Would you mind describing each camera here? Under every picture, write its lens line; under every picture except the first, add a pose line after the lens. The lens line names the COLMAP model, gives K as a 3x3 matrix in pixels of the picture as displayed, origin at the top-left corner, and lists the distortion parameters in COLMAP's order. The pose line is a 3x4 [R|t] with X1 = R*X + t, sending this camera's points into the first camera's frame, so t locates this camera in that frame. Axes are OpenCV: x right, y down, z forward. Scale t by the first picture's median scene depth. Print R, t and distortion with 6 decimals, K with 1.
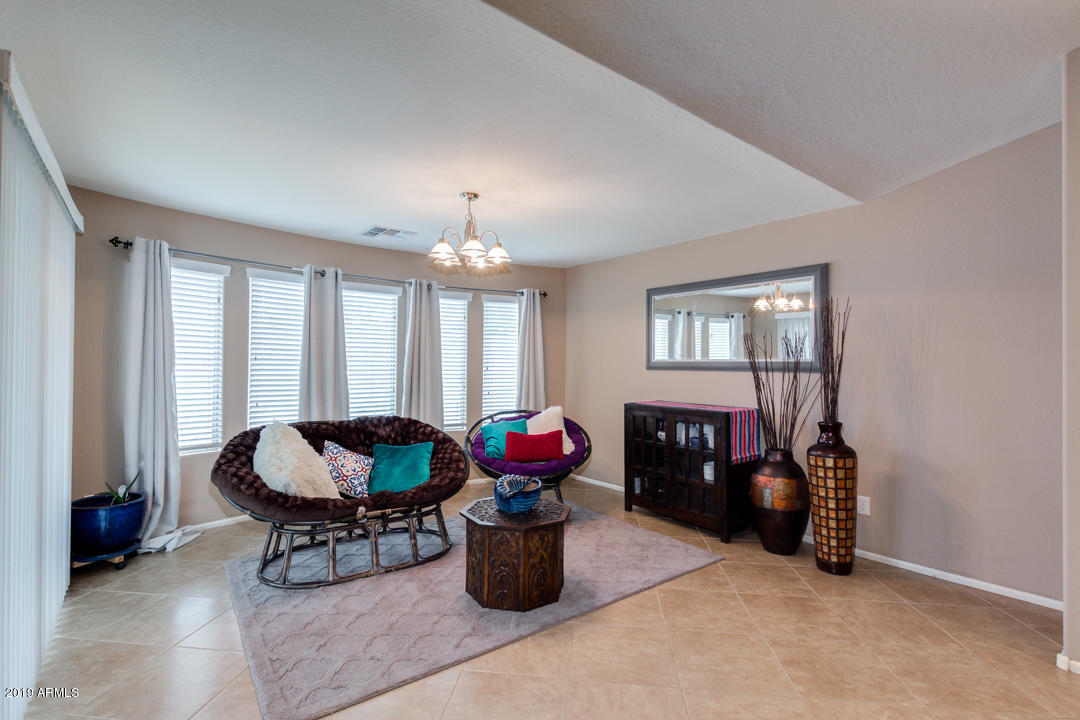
lens RADIAL K [[499.5, 0, 538.3], [0, 499.5, 362.3], [0, 0, 1]] dist [0.007403, -0.000949]
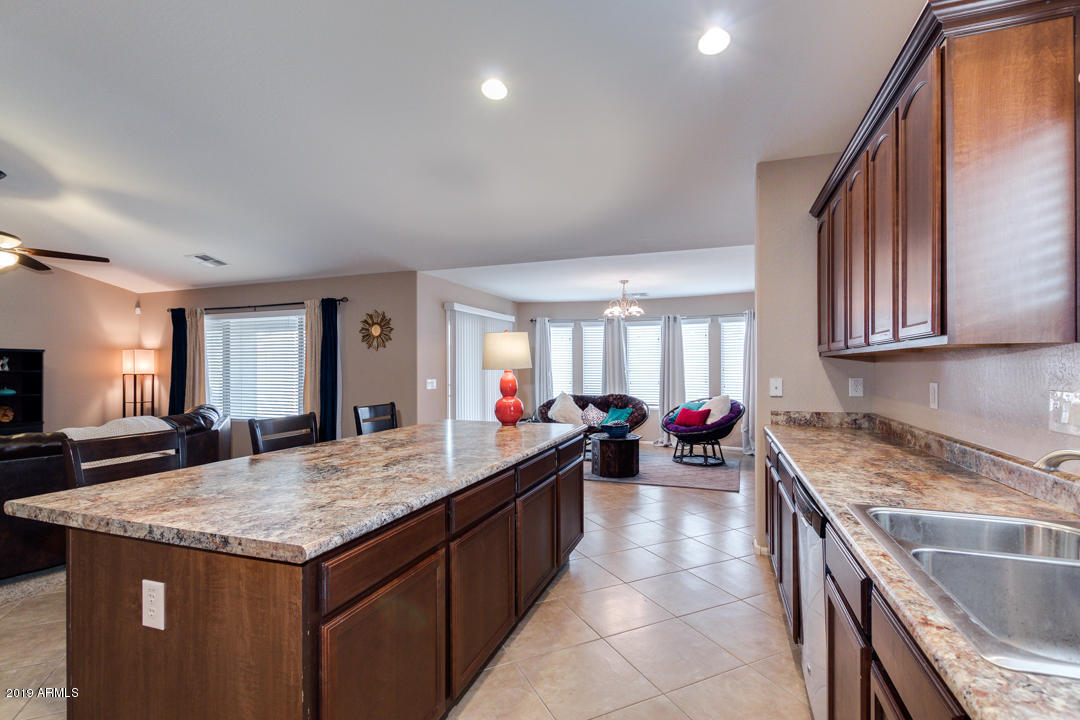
lens RADIAL K [[499.5, 0, 538.3], [0, 499.5, 362.3], [0, 0, 1]] dist [0.007403, -0.000949]
pose [[0.531533, -0.016283, -0.846881, 1.202005], [0.012172, 0.999859, -0.011585, 0.003491], [0.846950, -0.004150, 0.531656, -0.302003]]
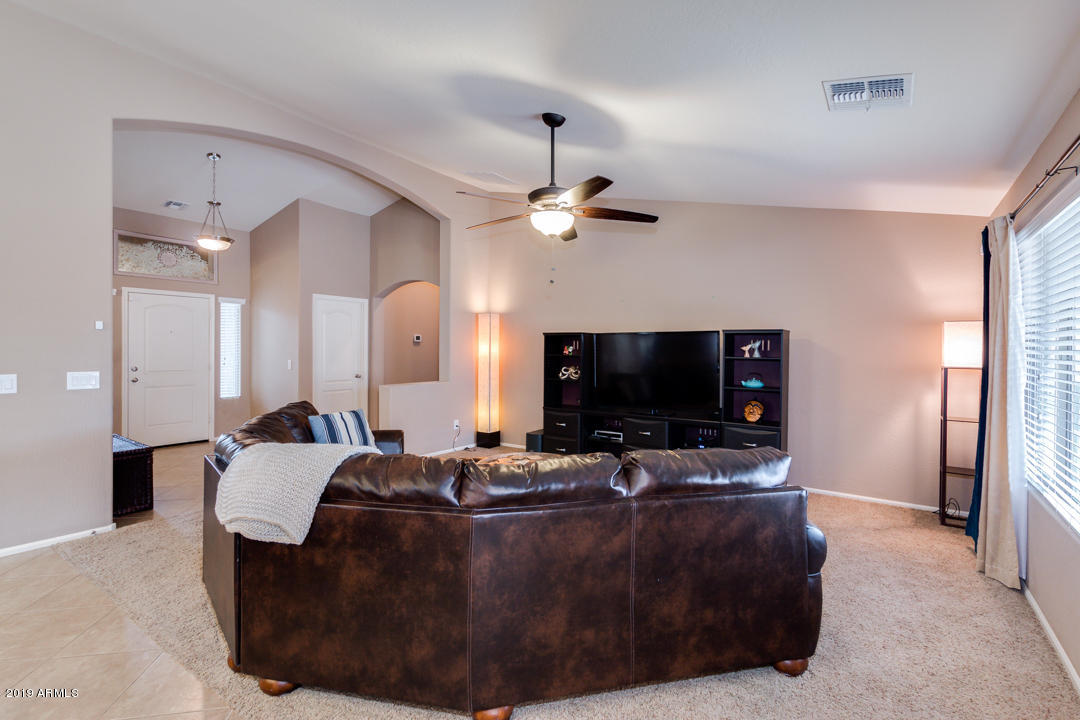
lens RADIAL K [[495.9, 0, 542.5], [0, 495.9, 352.6], [0, 0, 1]] dist [-0.000056, -0.000563]
pose [[-0.958166, -0.009629, -0.286051, -0.117620], [-0.009800, 0.999952, -0.000831, -0.014170], [0.286045, 0.002007, -0.958214, 0.136418]]
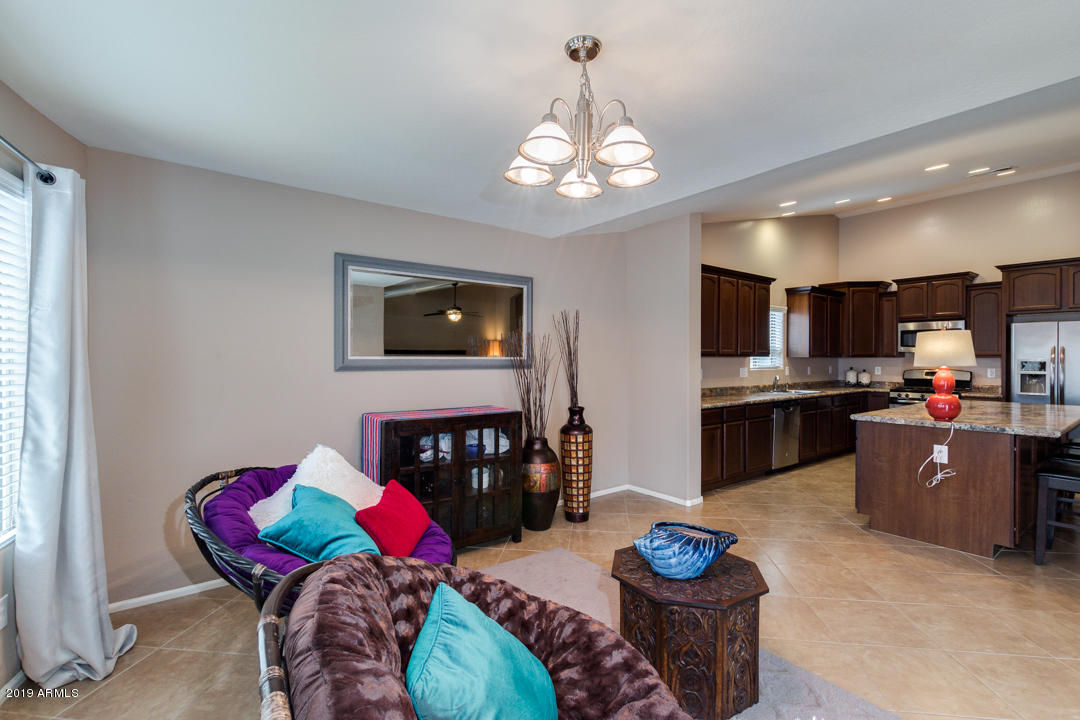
lens RADIAL K [[492.1, 0, 536.5], [0, 492.1, 360.9], [0, 0, 1]] dist [0.002129, -0.000572]
pose [[0.012179, -0.012968, 0.999842, -0.582444], [-0.007161, 0.999889, 0.013056, -0.013386], [-0.999900, -0.007319, 0.012084, 0.926245]]
